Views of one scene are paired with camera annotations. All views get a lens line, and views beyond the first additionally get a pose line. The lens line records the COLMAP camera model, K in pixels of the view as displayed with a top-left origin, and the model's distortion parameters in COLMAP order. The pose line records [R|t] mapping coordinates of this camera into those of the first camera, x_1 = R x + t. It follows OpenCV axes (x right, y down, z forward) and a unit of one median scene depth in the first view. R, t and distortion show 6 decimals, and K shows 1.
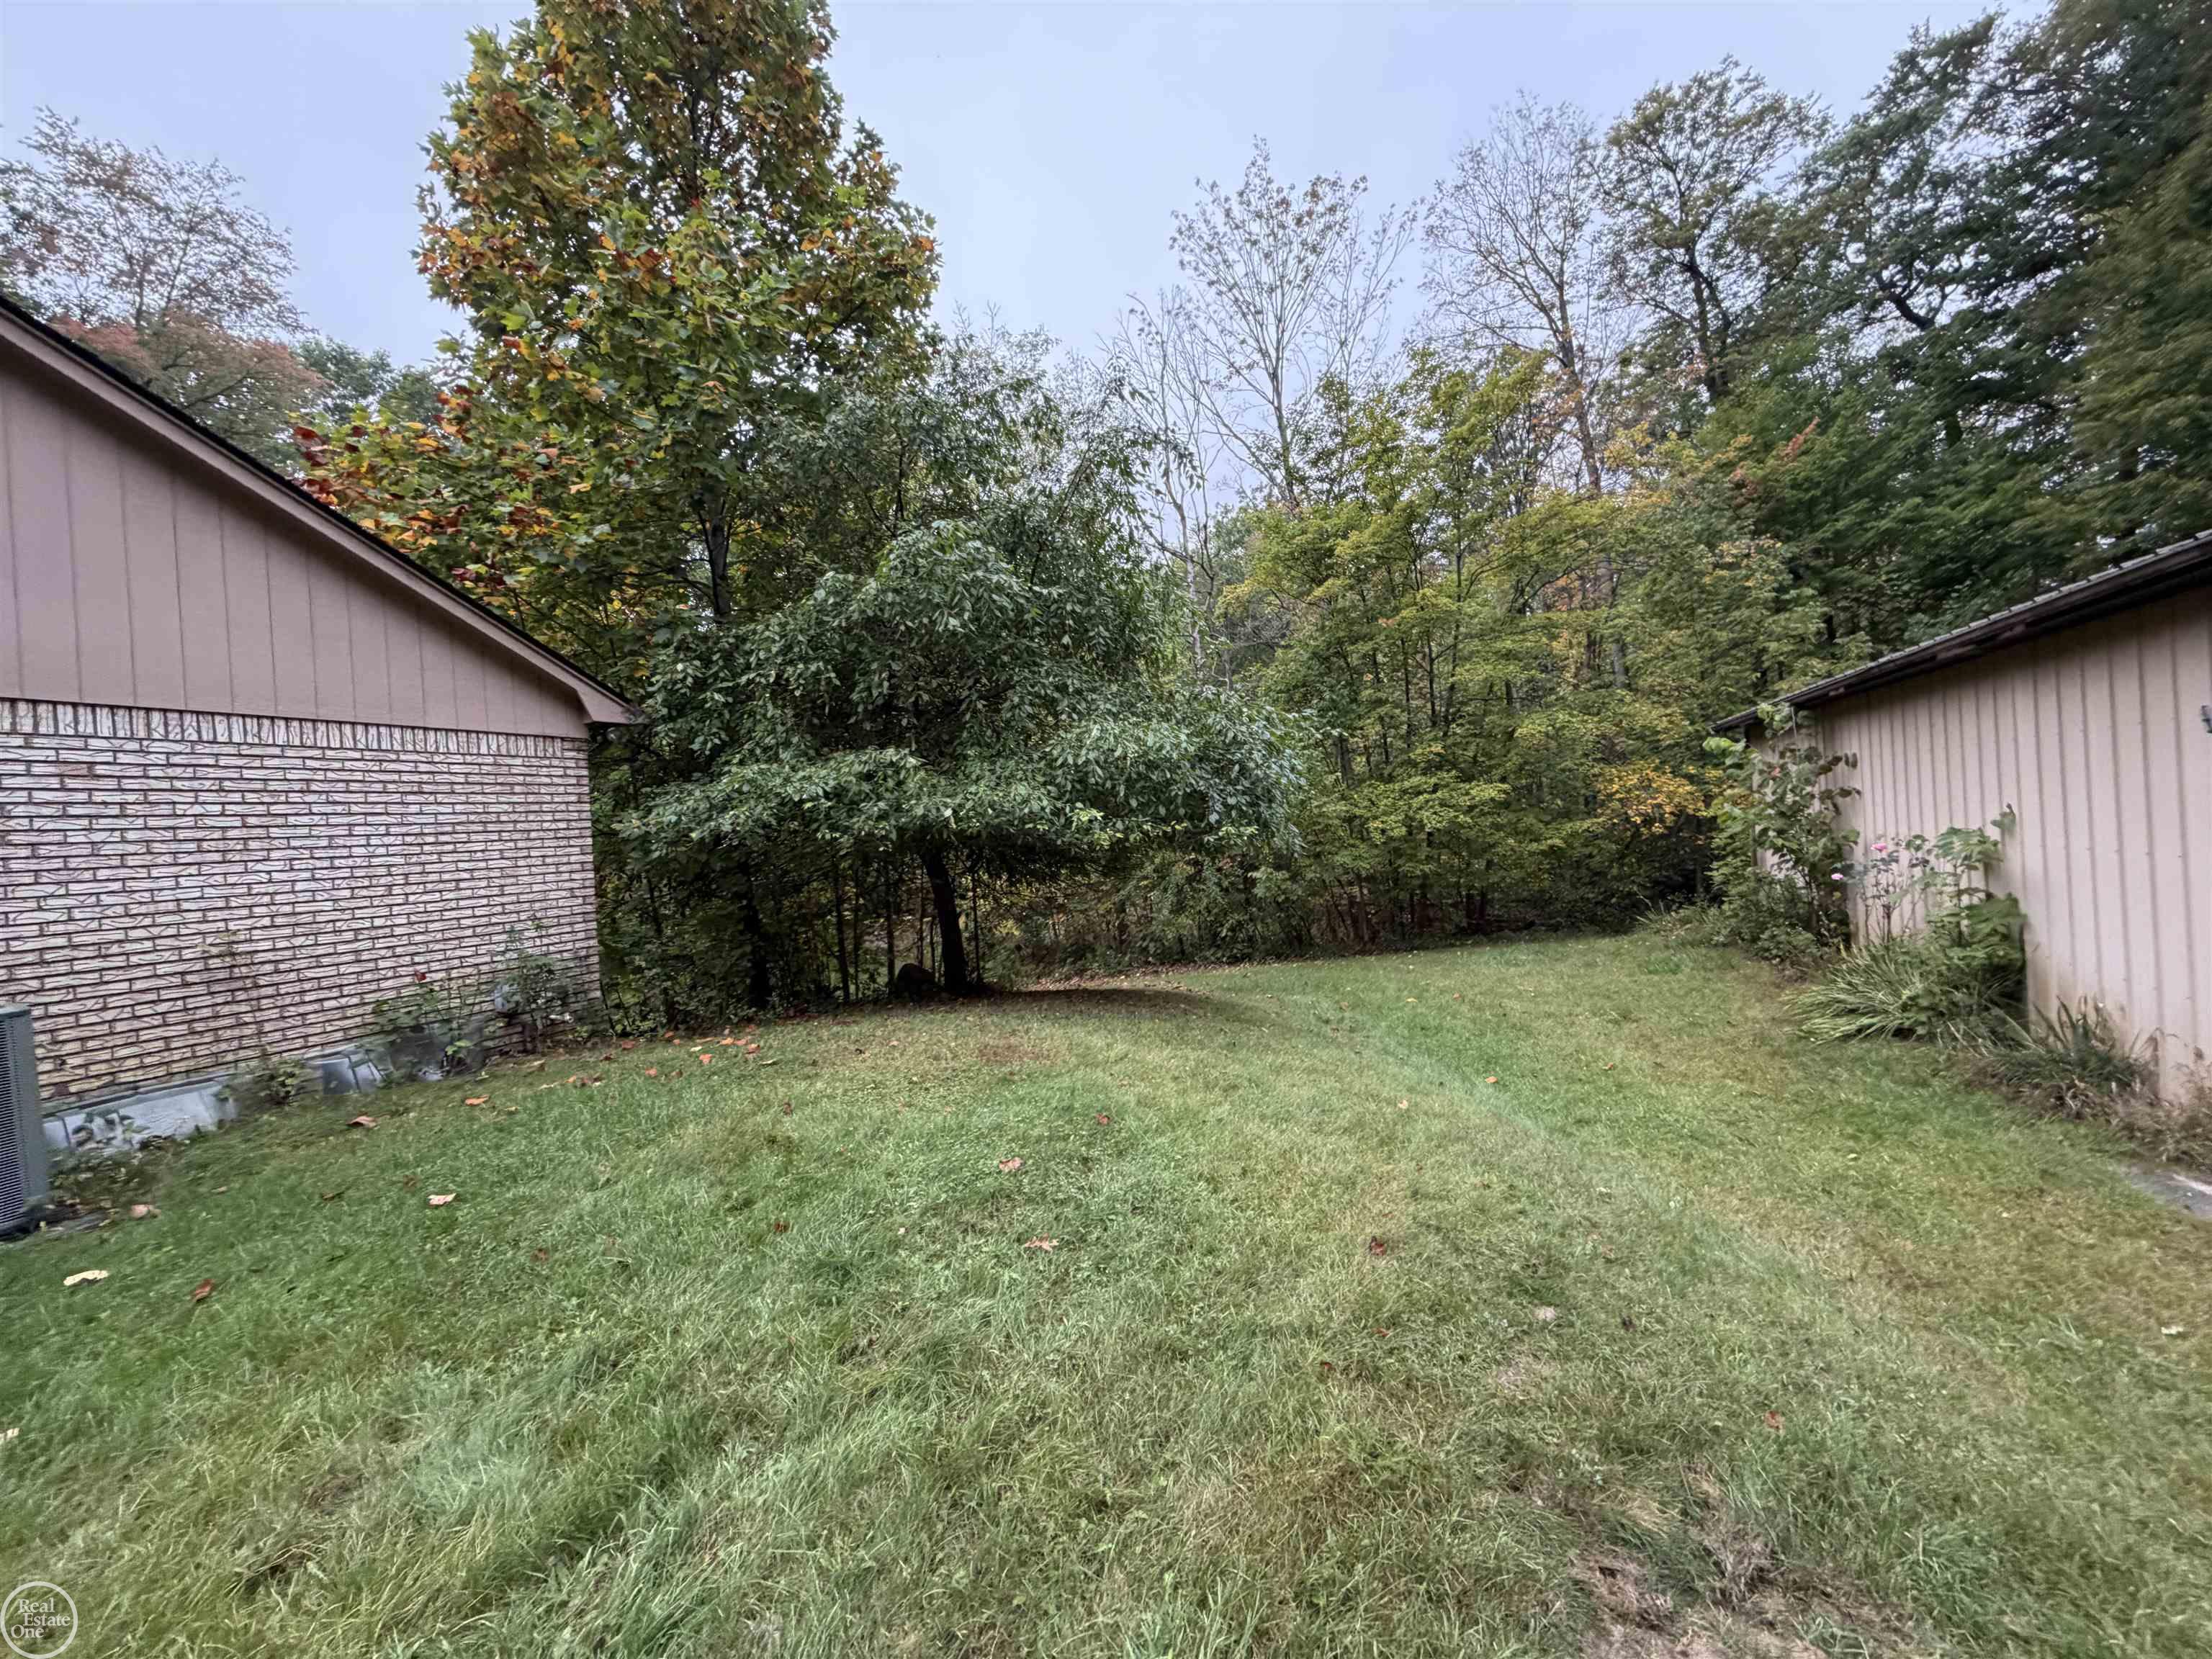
lens RADIAL K [[884.7, 0, 1106.0], [0, 884.7, 829.5], [0, 0, 1]] dist [0.008489, 0.000078]
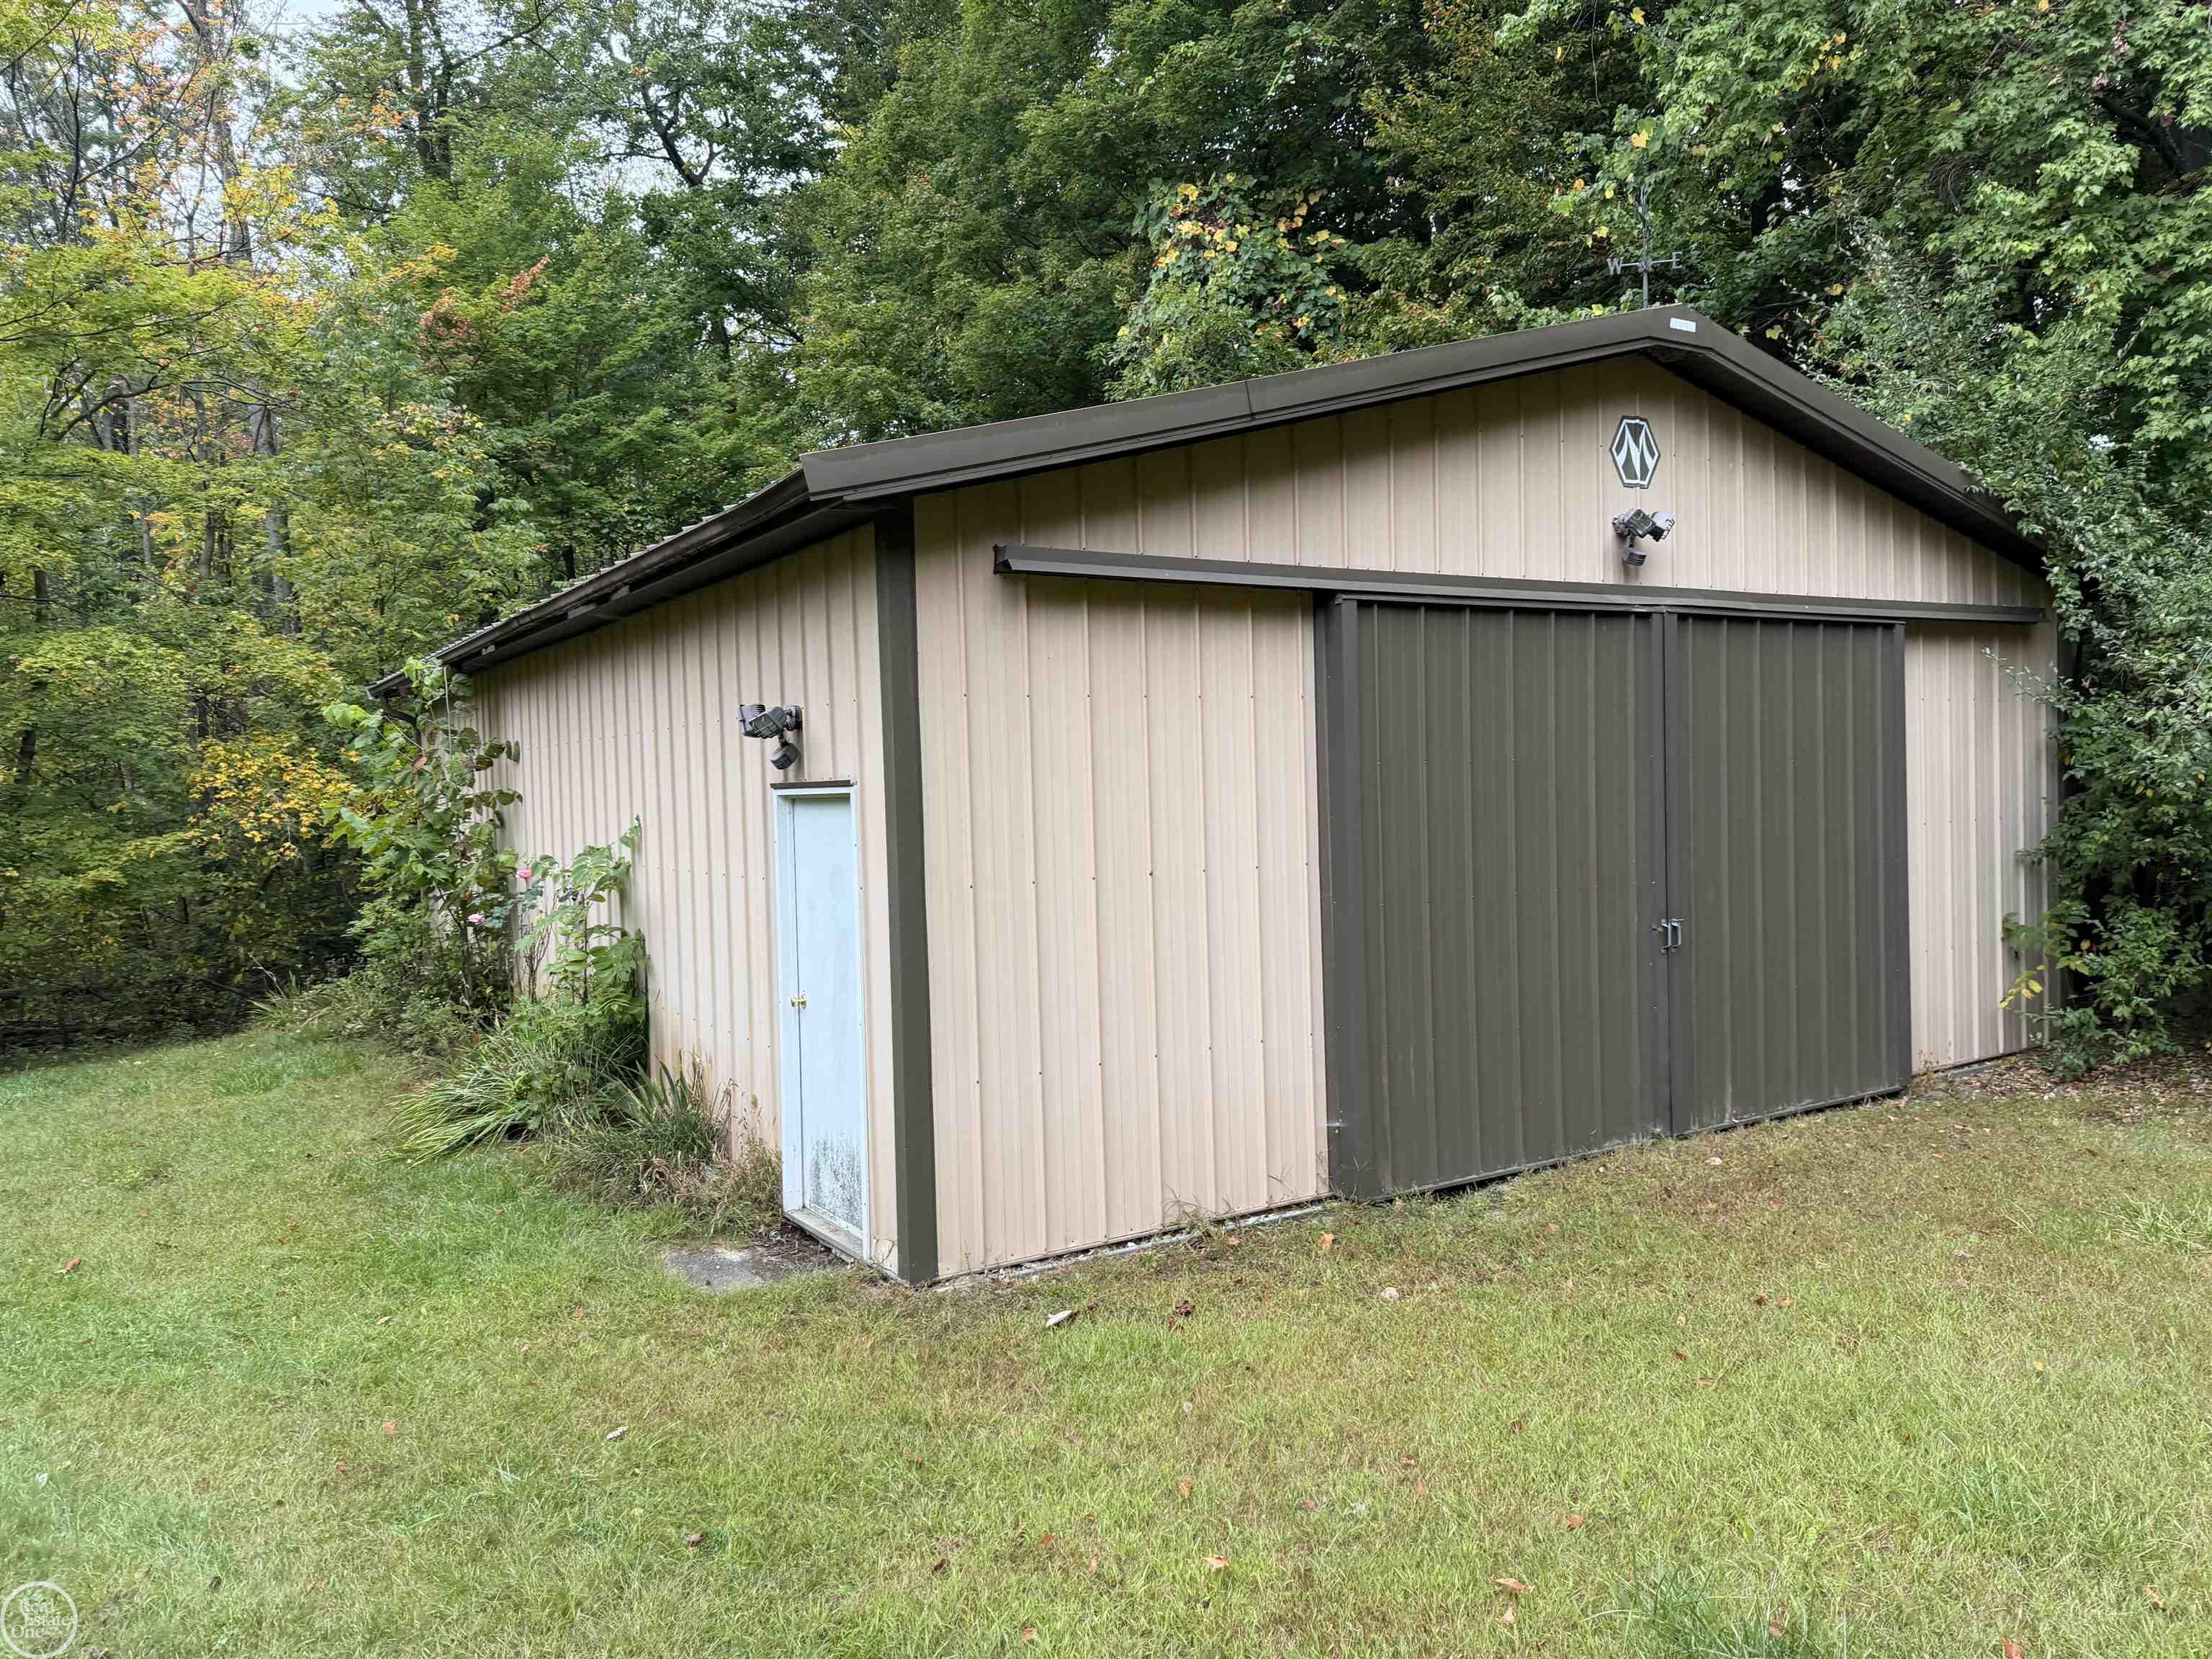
lens RADIAL K [[1569.0, 0, 1106.0], [0, 1569.0, 829.5], [0, 0, 1]] dist [0.055909, -0.060089]
pose [[0.555957, 0.018444, 0.831007, 0.033919], [-0.003042, 0.999792, -0.020156, 0.003563], [-0.831206, 0.008678, 0.555897, -0.037459]]
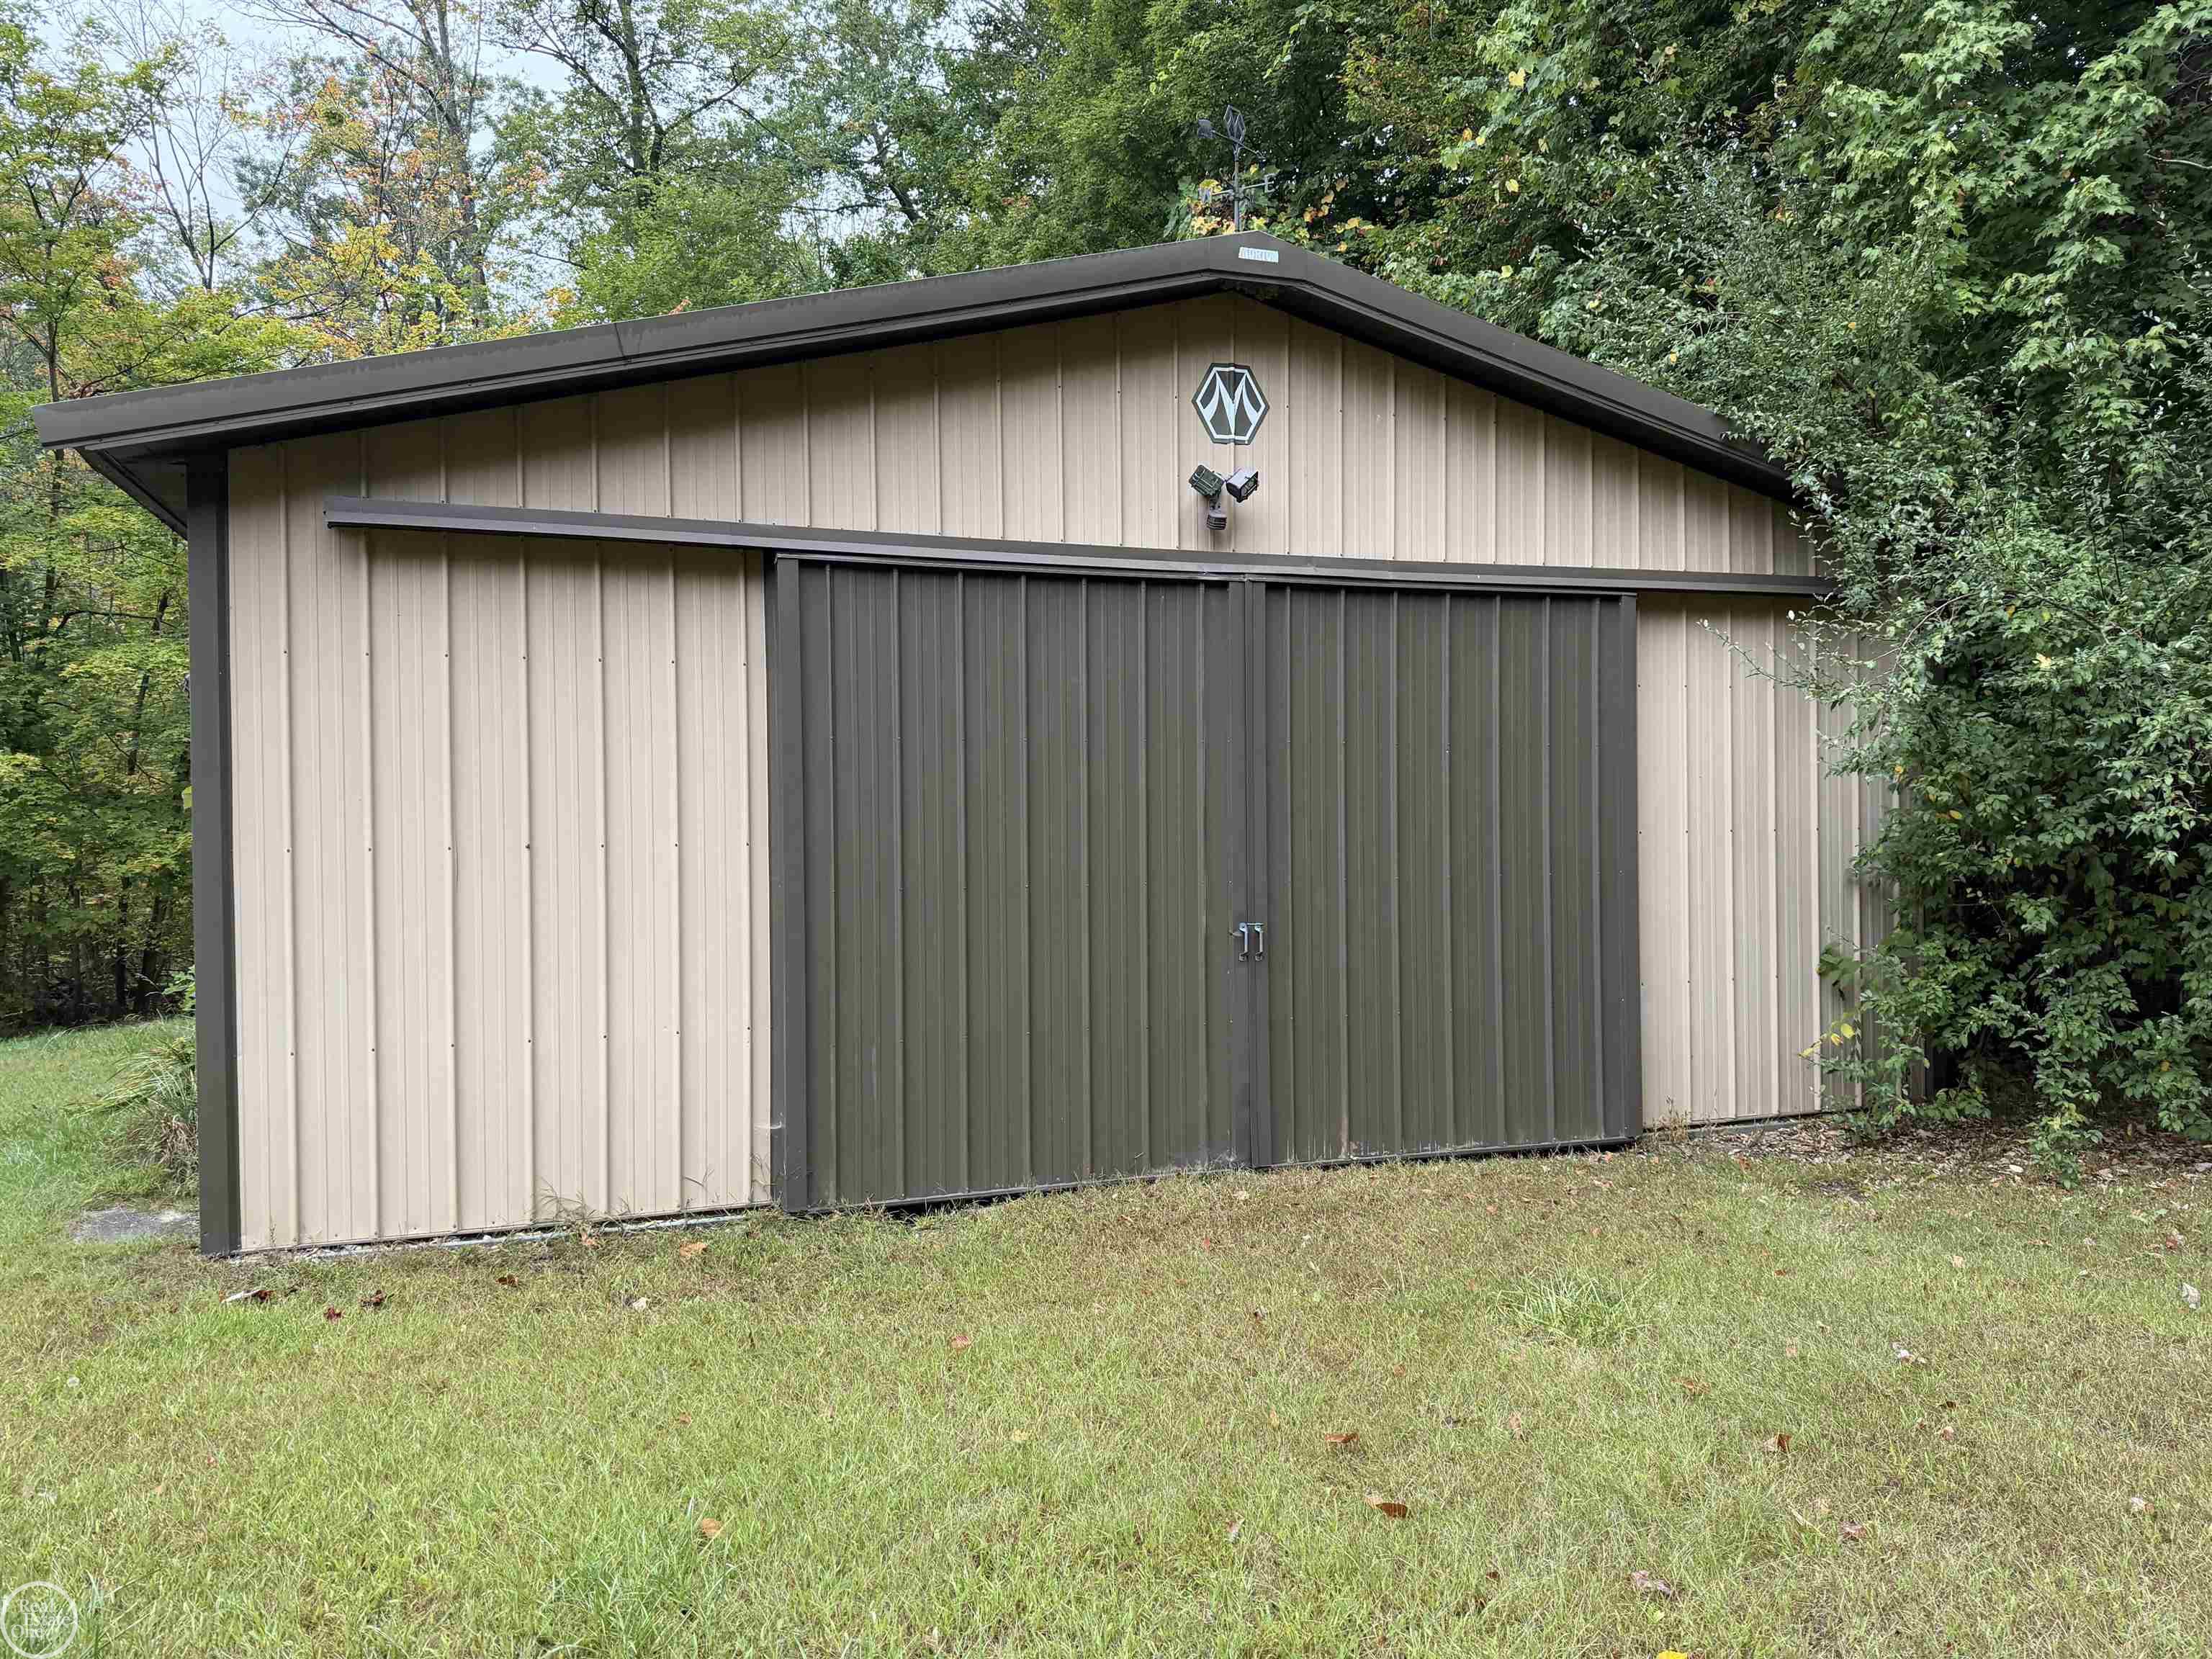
lens RADIAL K [[1558.4, 0, 1106.0], [0, 1558.4, 829.5], [0, 0, 1]] dist [0.080340, -0.092947]
pose [[0.729154, 0.049533, 0.682555, 0.200656], [-0.031382, 0.998748, -0.038955, 0.012150], [-0.683630, 0.006985, 0.729796, -0.185885]]
